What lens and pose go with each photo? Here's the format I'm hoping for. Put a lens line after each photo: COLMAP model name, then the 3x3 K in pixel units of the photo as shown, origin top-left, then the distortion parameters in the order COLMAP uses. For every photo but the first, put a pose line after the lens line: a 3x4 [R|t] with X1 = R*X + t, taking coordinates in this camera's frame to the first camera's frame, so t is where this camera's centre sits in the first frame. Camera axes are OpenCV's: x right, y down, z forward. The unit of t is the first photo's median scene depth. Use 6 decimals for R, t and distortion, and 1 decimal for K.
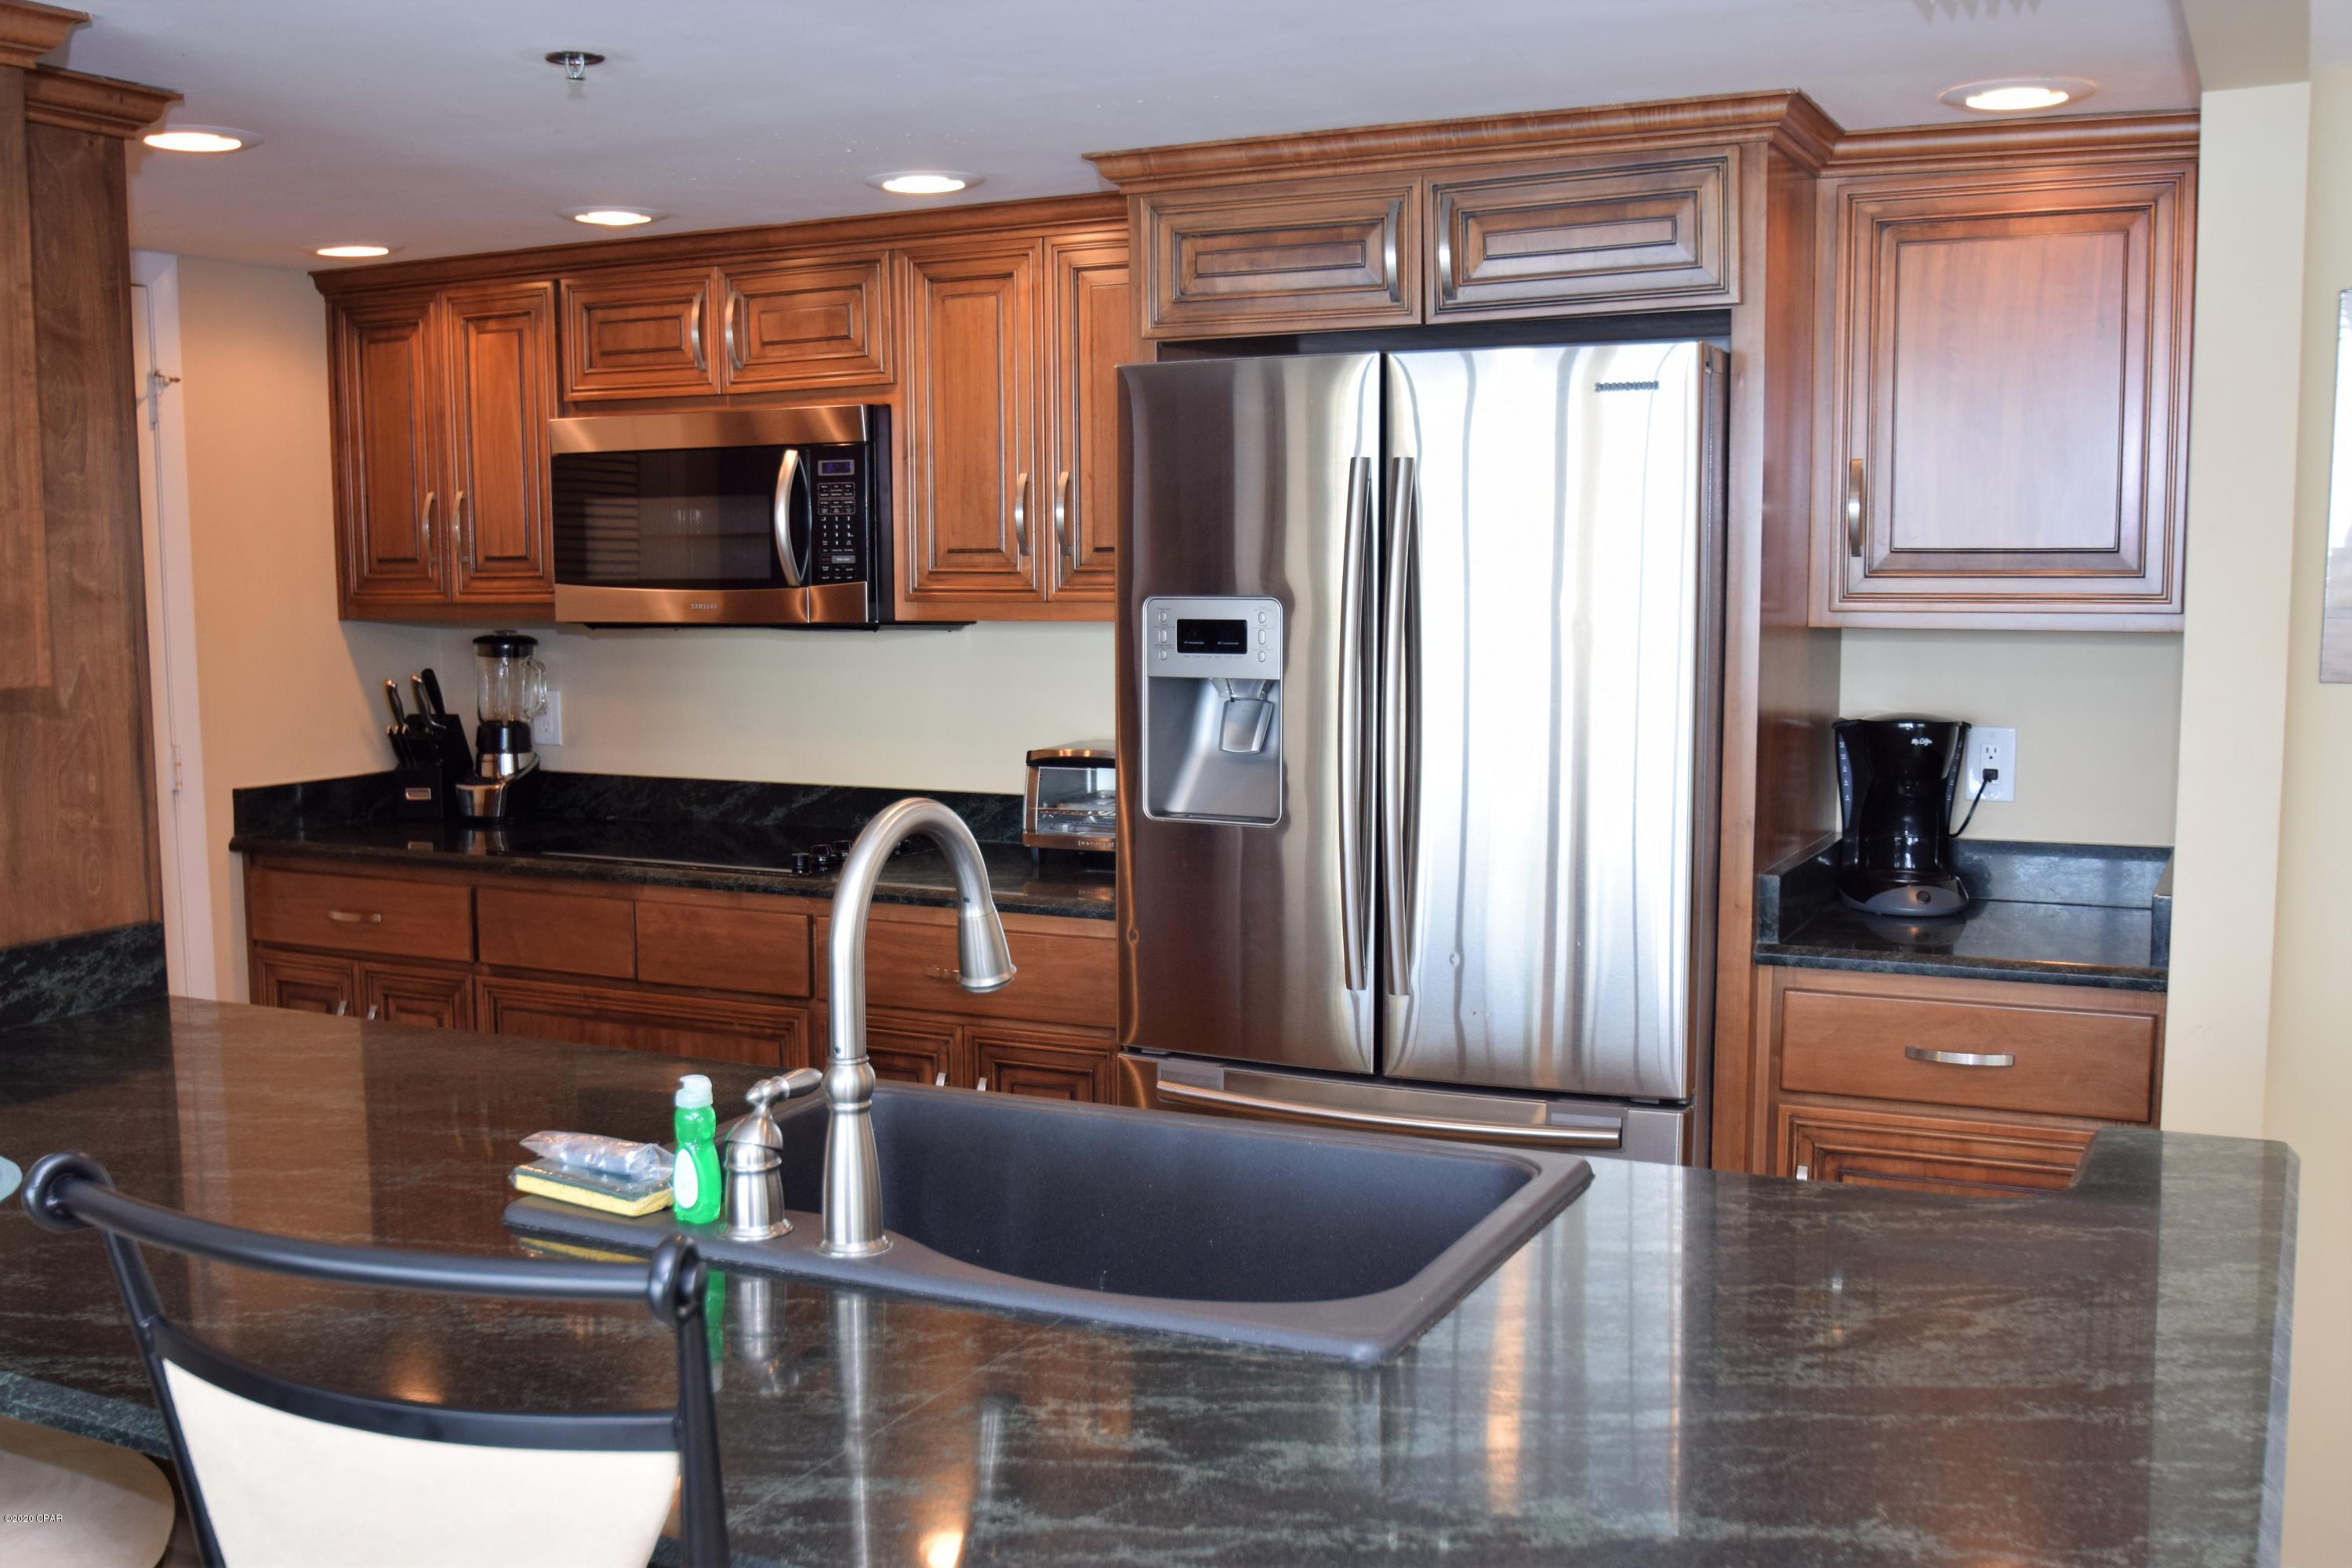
lens RADIAL K [[2351.3, 0, 1172.8], [0, 2351.3, 792.5], [0, 0, 1]] dist [-0.071439, 0.000000]
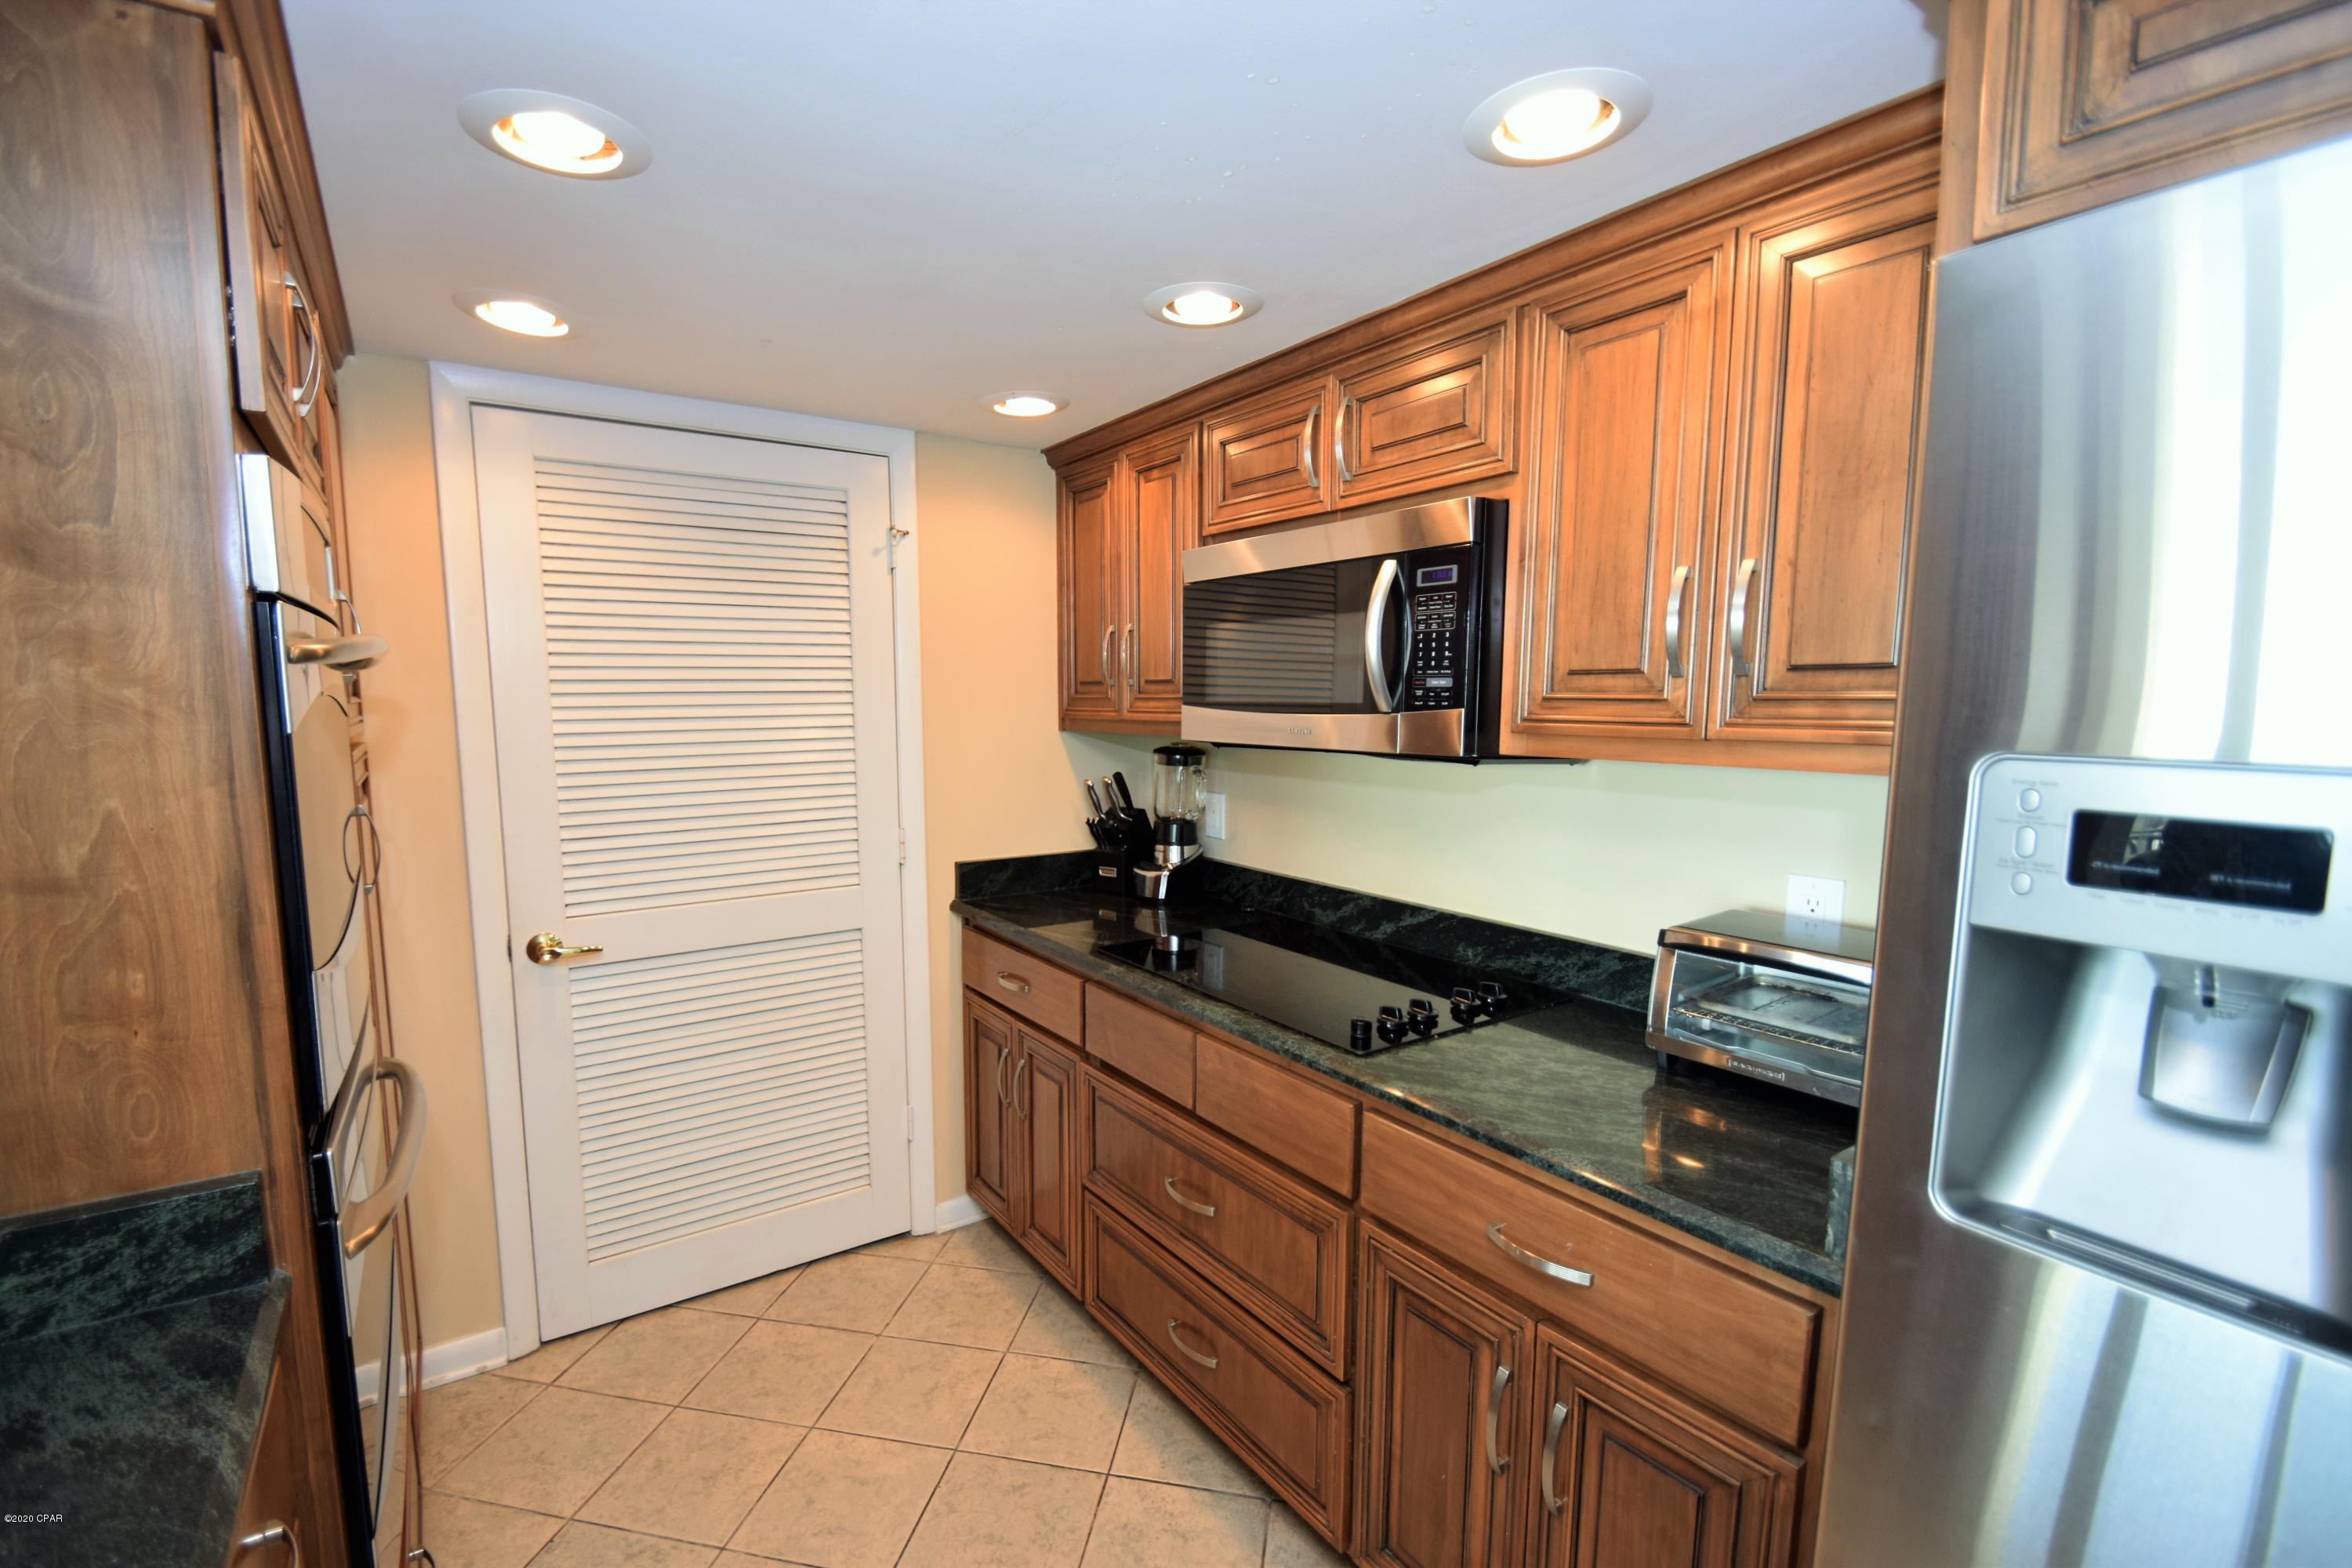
lens RADIAL K [[1044.3, 0, 1129.3], [0, 1044.3, 812.8], [0, 0, 1]] dist [0.002678, -0.000060]
pose [[0.863284, 0.065641, -0.500432, -0.042594], [-0.058475, 0.997838, 0.030010, -0.055827], [0.501320, 0.003356, 0.865255, 0.605127]]
